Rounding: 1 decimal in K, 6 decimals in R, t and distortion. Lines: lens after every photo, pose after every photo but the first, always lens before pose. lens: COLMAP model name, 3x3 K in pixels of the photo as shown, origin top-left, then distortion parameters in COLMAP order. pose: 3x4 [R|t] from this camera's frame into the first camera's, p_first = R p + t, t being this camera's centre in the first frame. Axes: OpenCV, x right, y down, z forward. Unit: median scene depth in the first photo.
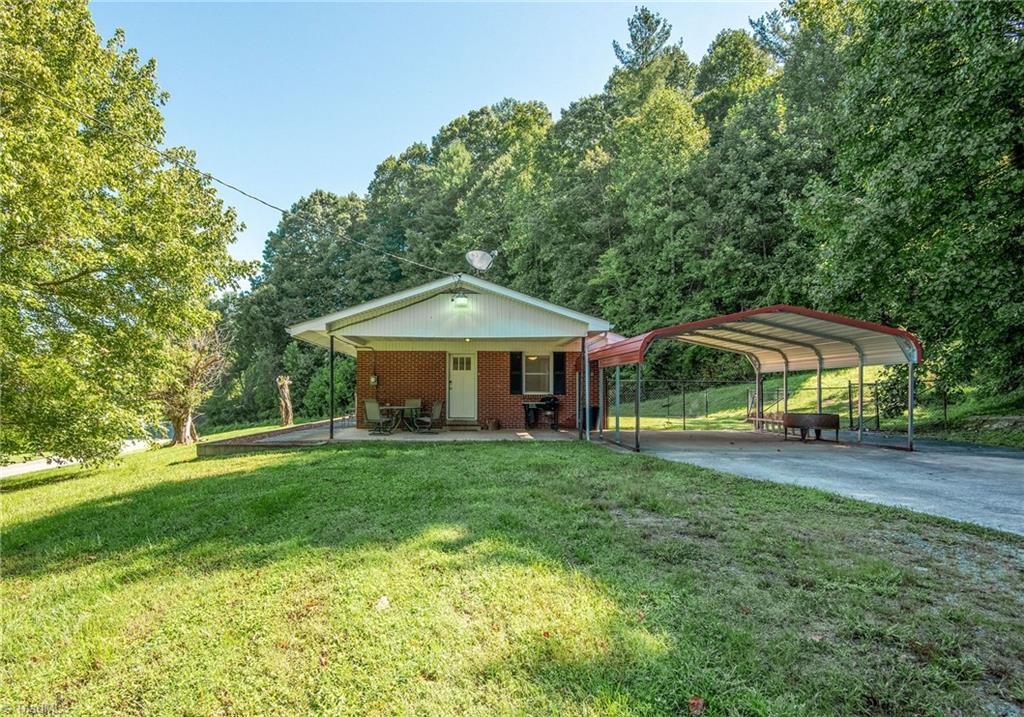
lens RADIAL K [[577.2, 0, 455.8], [0, 577.2, 379.7], [0, 0, 1]] dist [-0.006803, -0.002635]
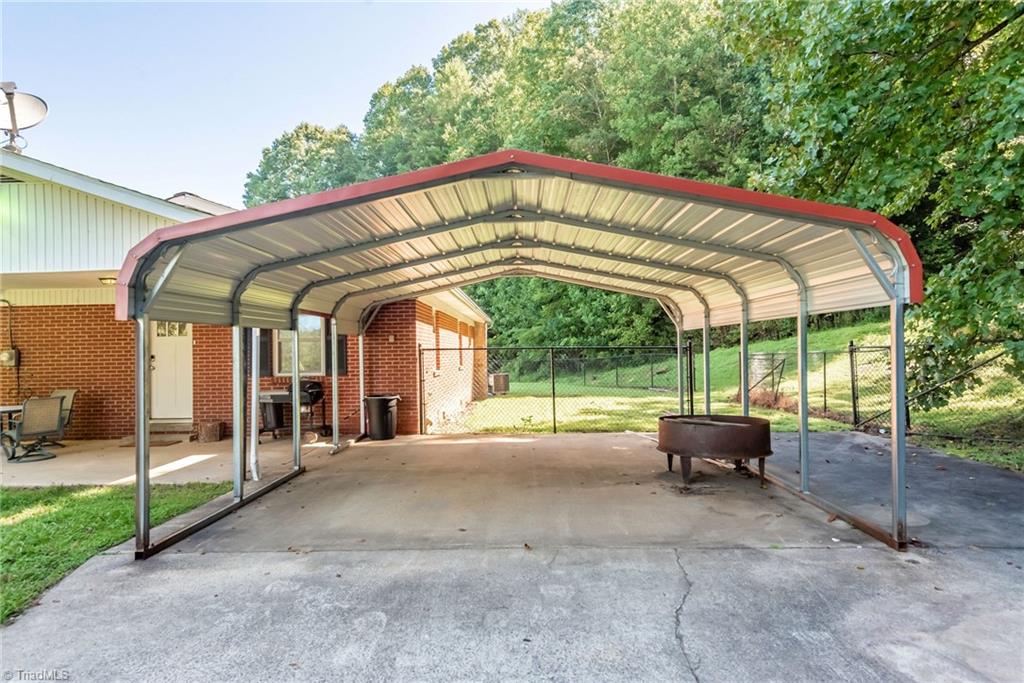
lens RADIAL K [[613.8, 0, 508.2], [0, 613.8, 341.3], [0, 0, 1]] dist [0.028447, -0.005816]
pose [[0.999717, -0.019169, -0.014091, 0.087134], [0.019237, 0.999804, 0.004698, -0.001905], [0.013998, -0.004968, 0.999890, 0.095228]]
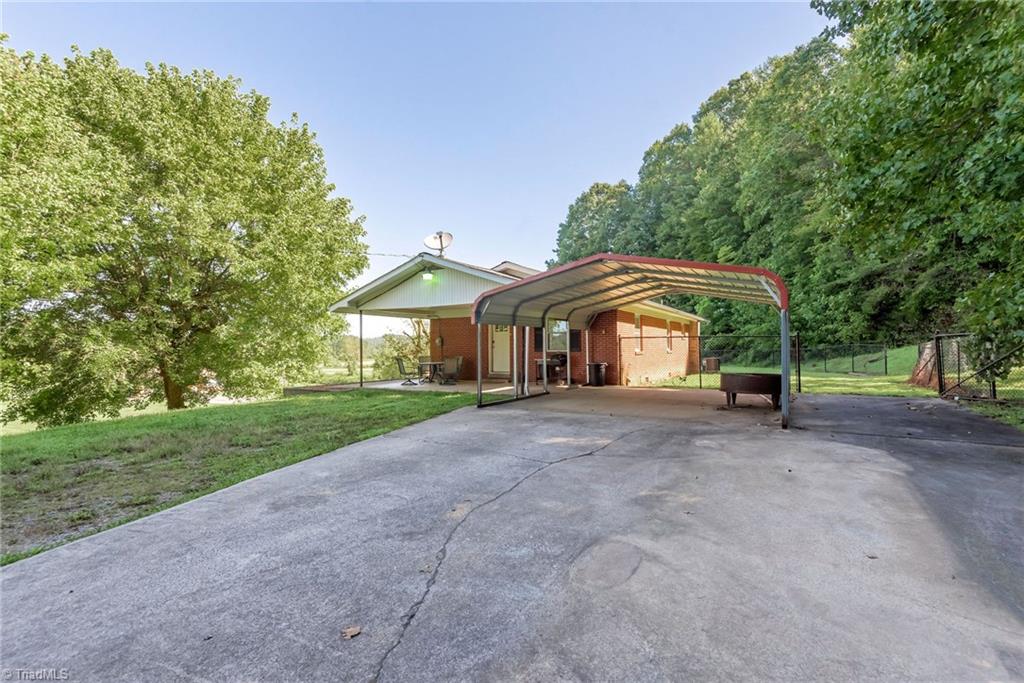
lens RADIAL K [[471.2, 0, 509.1], [0, 471.2, 341.3], [0, 0, 1]] dist [0.026442, -0.016712]
pose [[0.861519, -0.017455, -0.507425, 0.125620], [0.021583, 0.999765, 0.002252, 0.000447], [0.507266, -0.012892, 0.861693, 0.044851]]
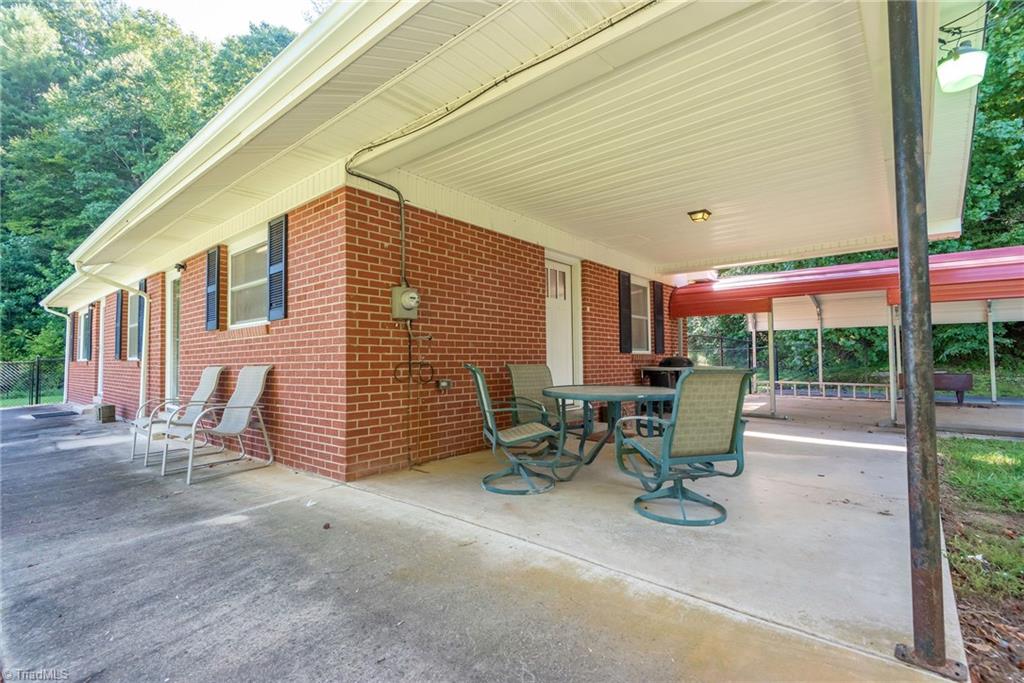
lens RADIAL K [[471.2, 0, 505.9], [0, 471.2, 342.7], [0, 0, 1]] dist [0.026442, -0.016712]
pose [[0.633538, 0.025760, 0.773283, -0.071166], [-0.006489, 0.999587, -0.027982, 0.006884], [-0.773685, 0.012710, 0.633444, 0.197265]]
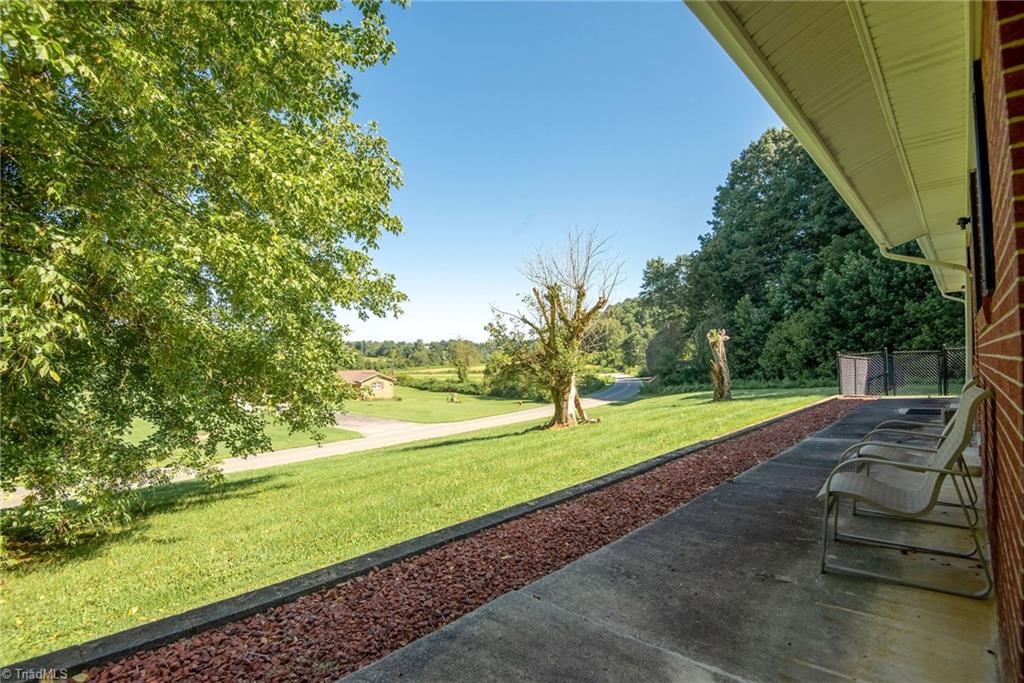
lens RADIAL K [[474.8, 0, 518.8], [0, 474.8, 346.5], [0, 0, 1]] dist [-0.032443, -0.000467]
pose [[0.733545, -0.021346, -0.679306, -0.043902], [0.028353, 0.999598, -0.000794, 0.004432], [0.679049, -0.018678, 0.733855, 0.220343]]
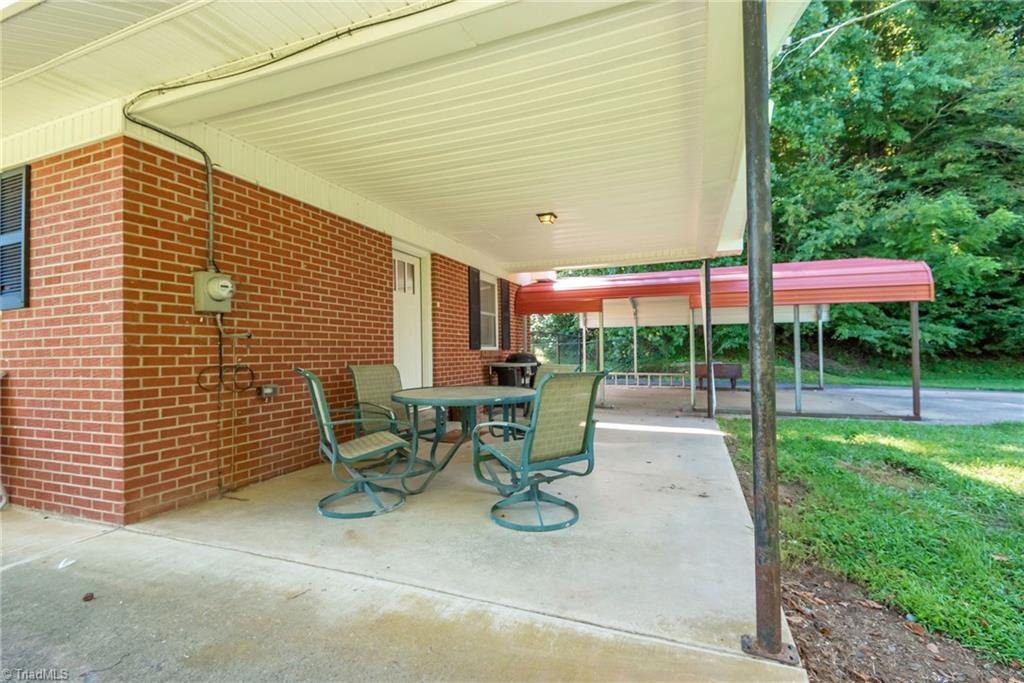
lens RADIAL K [[471.2, 0, 512.6], [0, 471.2, 340.4], [0, 0, 1]] dist [0.026442, -0.016712]
pose [[0.337008, 0.019201, 0.941306, -0.068346], [-0.001804, 0.999803, -0.019749, 0.006027], [-0.941500, 0.004957, 0.336976, 0.200077]]
